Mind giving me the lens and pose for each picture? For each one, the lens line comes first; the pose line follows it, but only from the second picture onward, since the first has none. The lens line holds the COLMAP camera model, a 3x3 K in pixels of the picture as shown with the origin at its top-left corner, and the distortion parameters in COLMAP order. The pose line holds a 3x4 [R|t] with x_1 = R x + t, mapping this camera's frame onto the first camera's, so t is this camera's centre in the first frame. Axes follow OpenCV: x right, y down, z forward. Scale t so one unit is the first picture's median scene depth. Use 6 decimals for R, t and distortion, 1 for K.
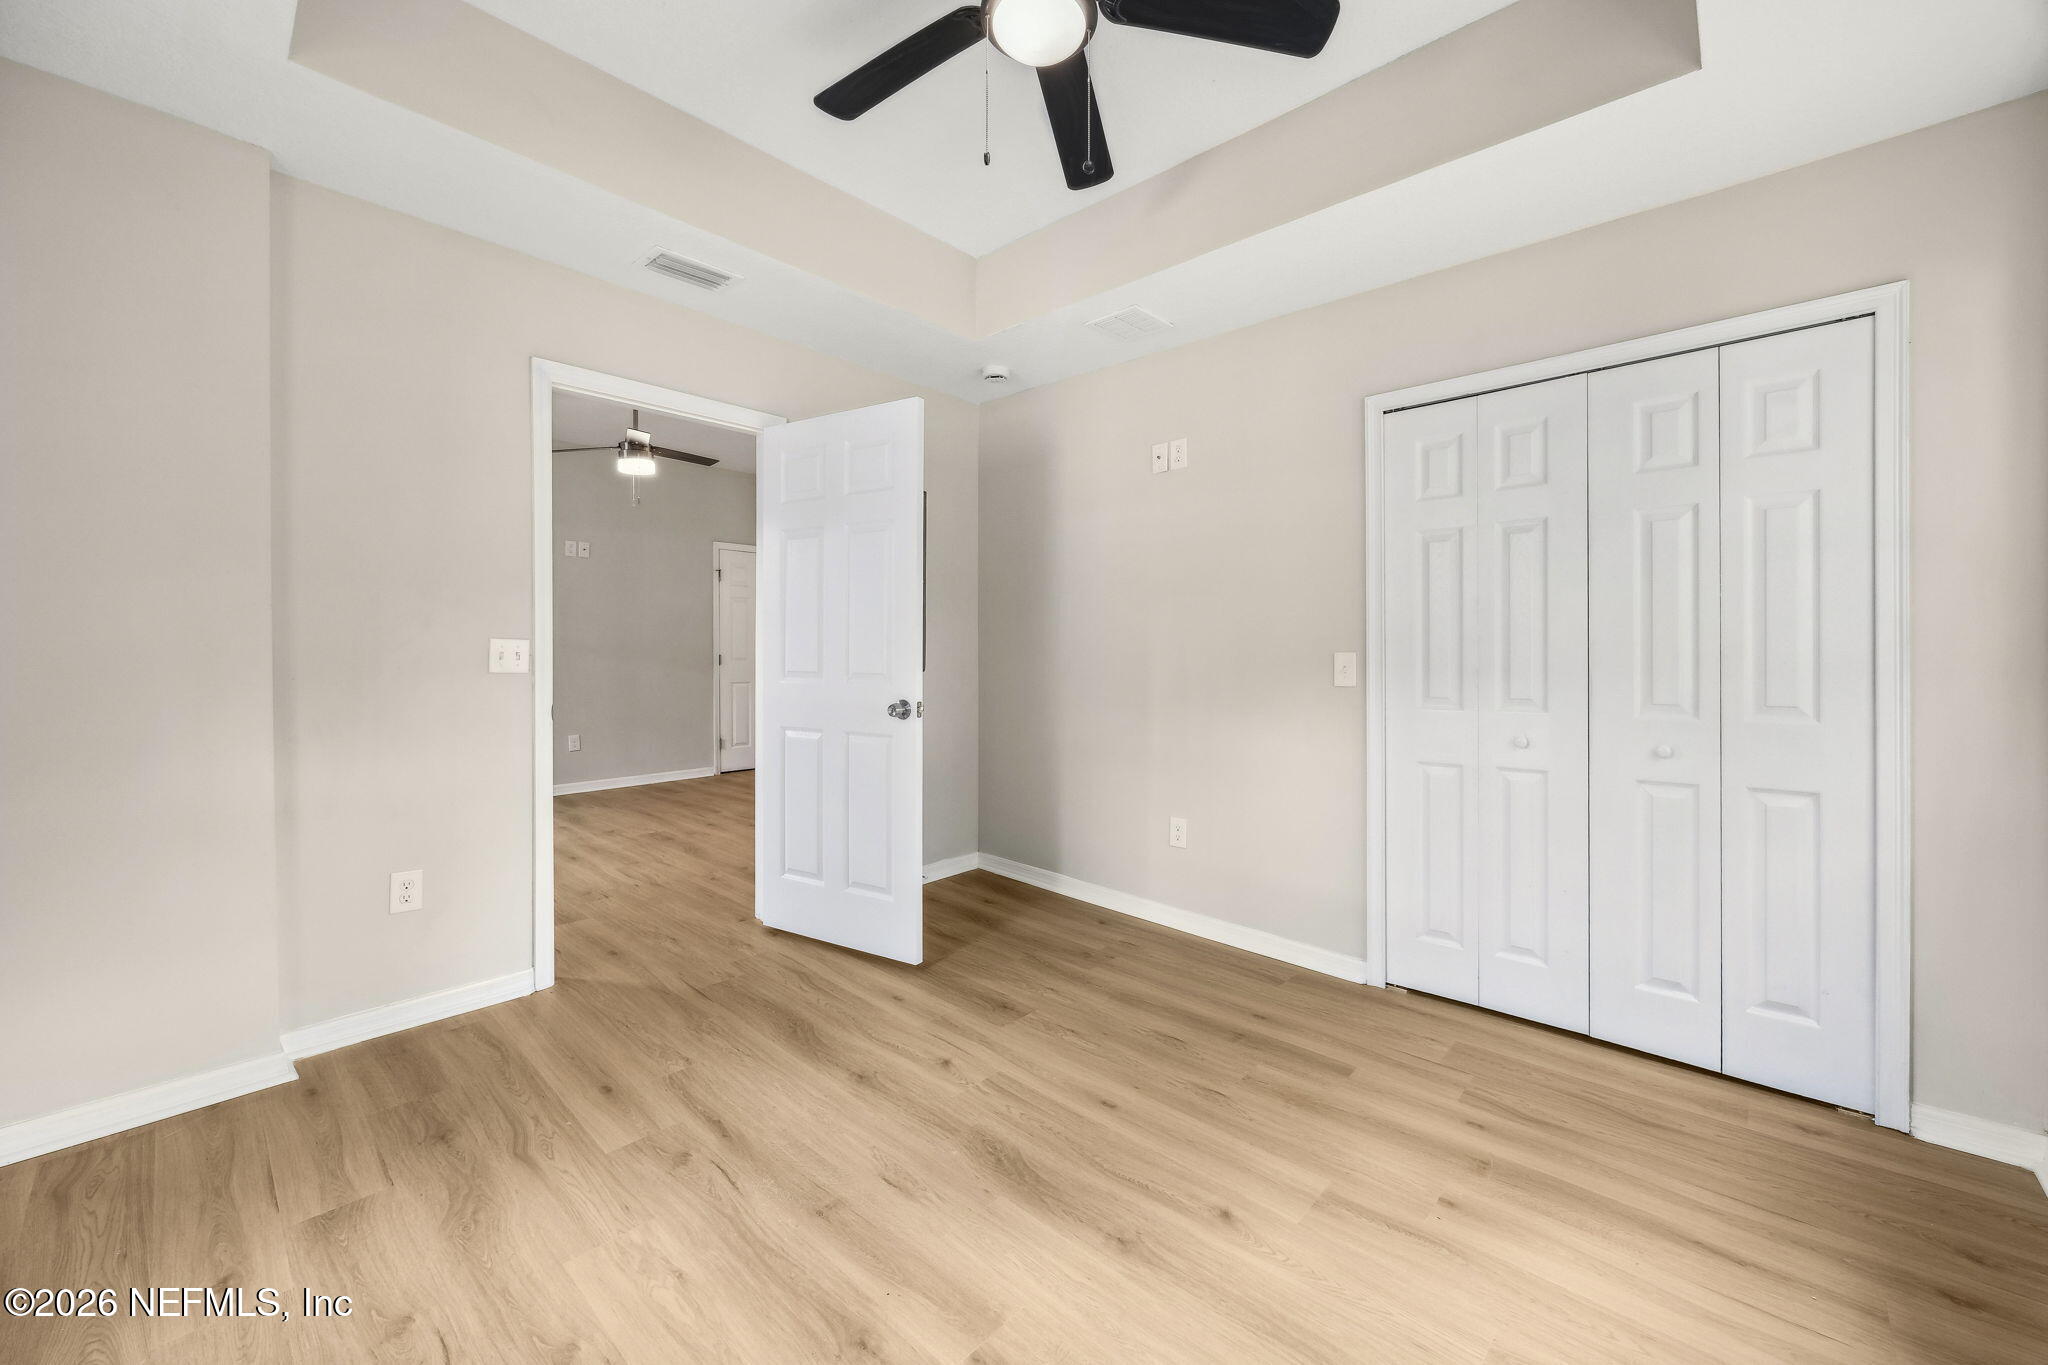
lens RADIAL K [[809.6, 0, 1030.2], [0, 809.6, 661.6], [0, 0, 1]] dist [0.001278, 0.000000]
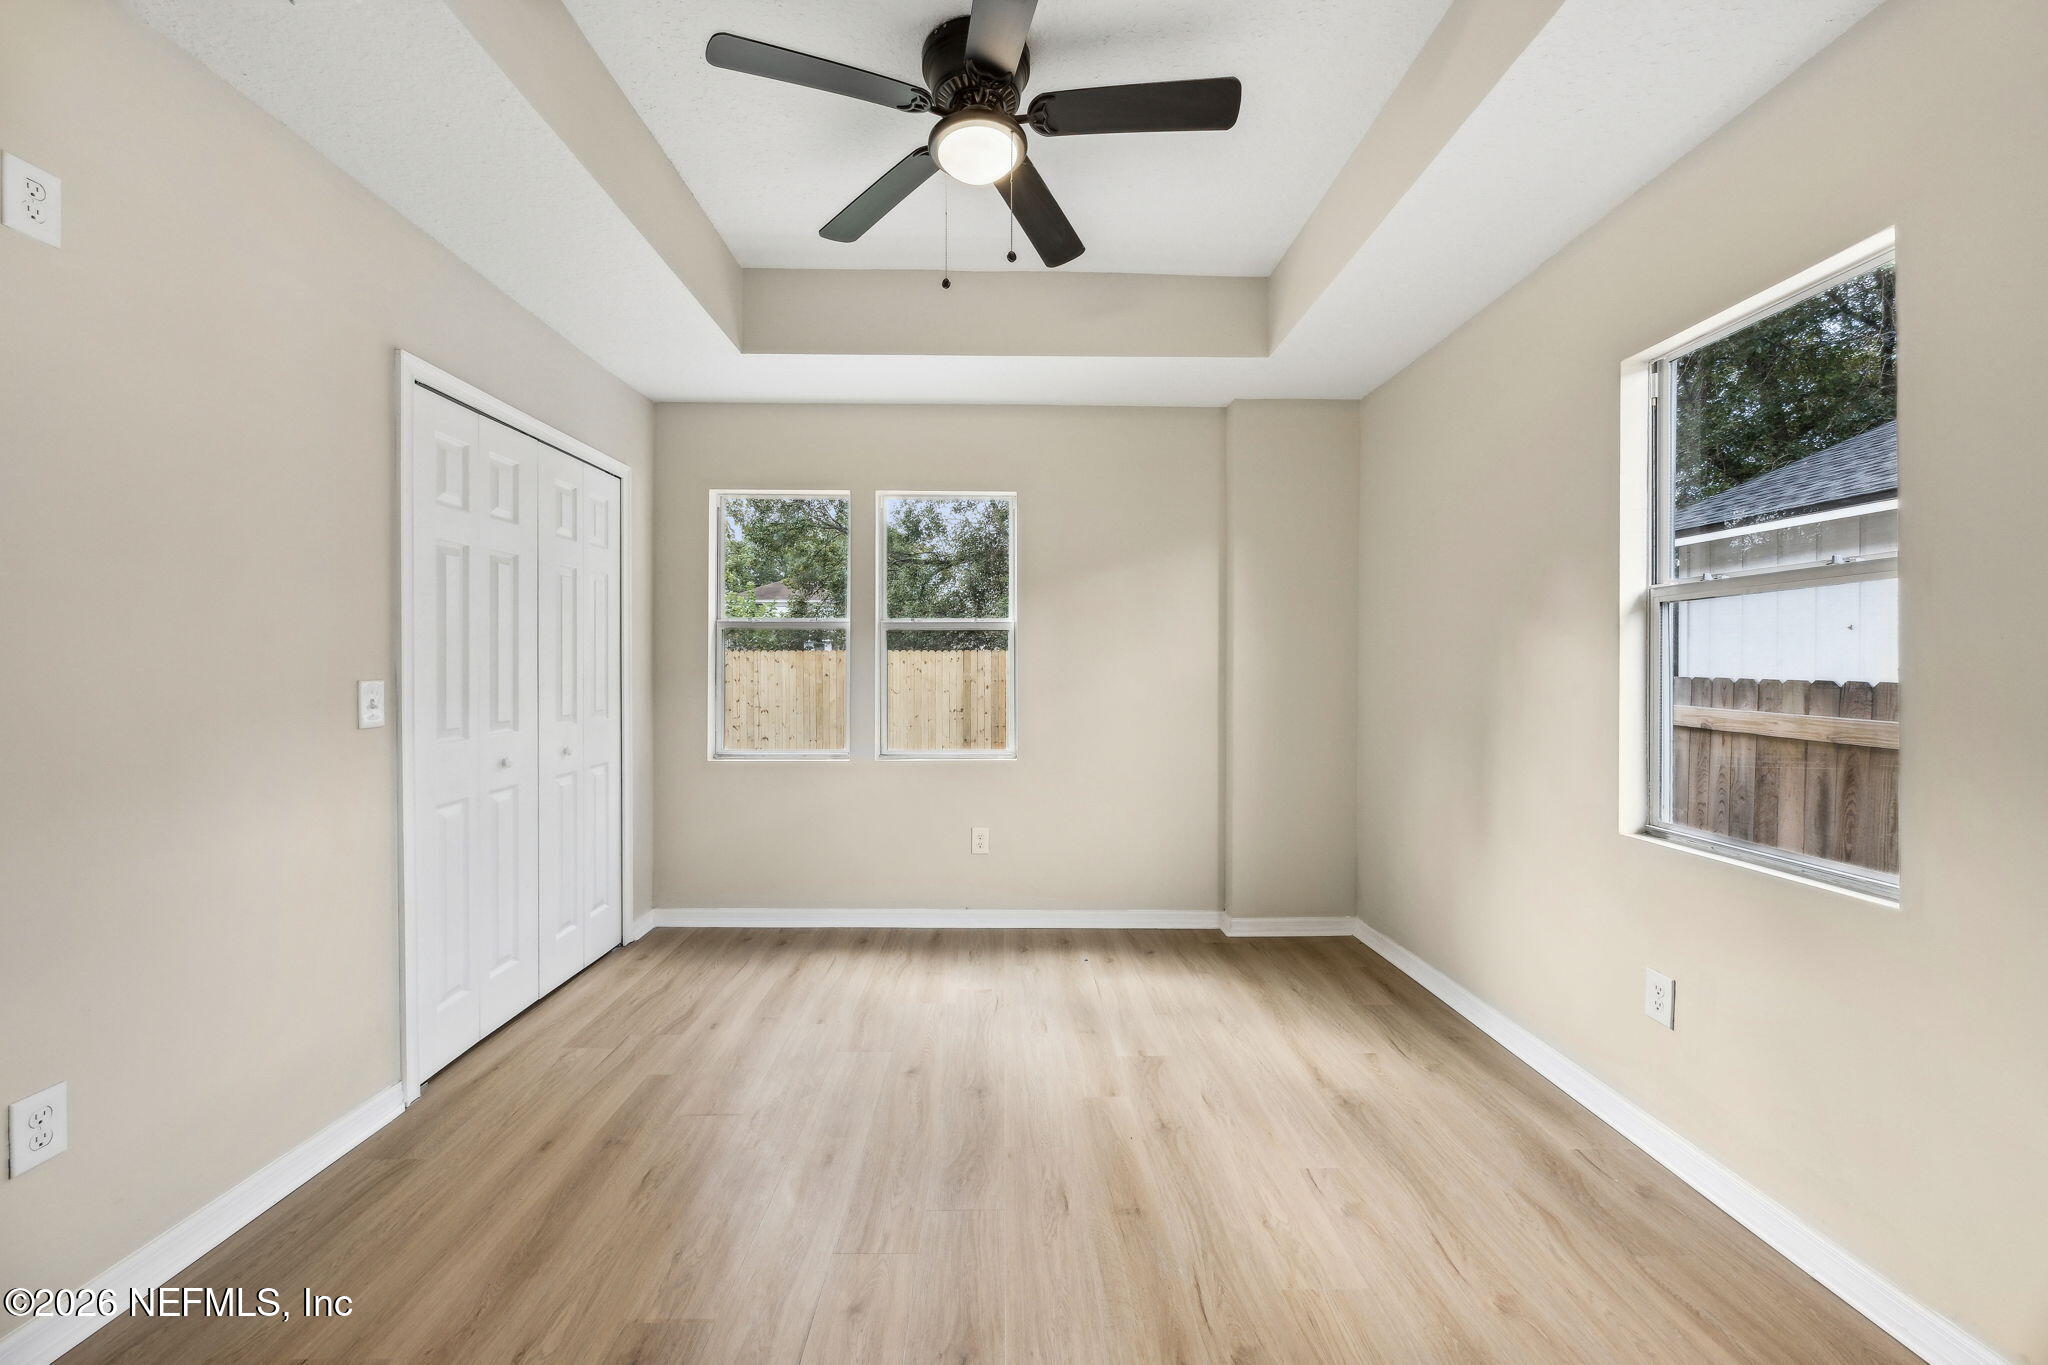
lens RADIAL K [[809.6, 0, 1022.7], [0, 809.6, 667.2], [0, 0, 1]] dist [0.001278, 0.000000]
pose [[-0.708122, -0.003353, 0.706082, -0.719479], [0.002774, 0.999968, 0.007531, -0.036015], [-0.706085, 0.007292, -0.708090, 1.478261]]
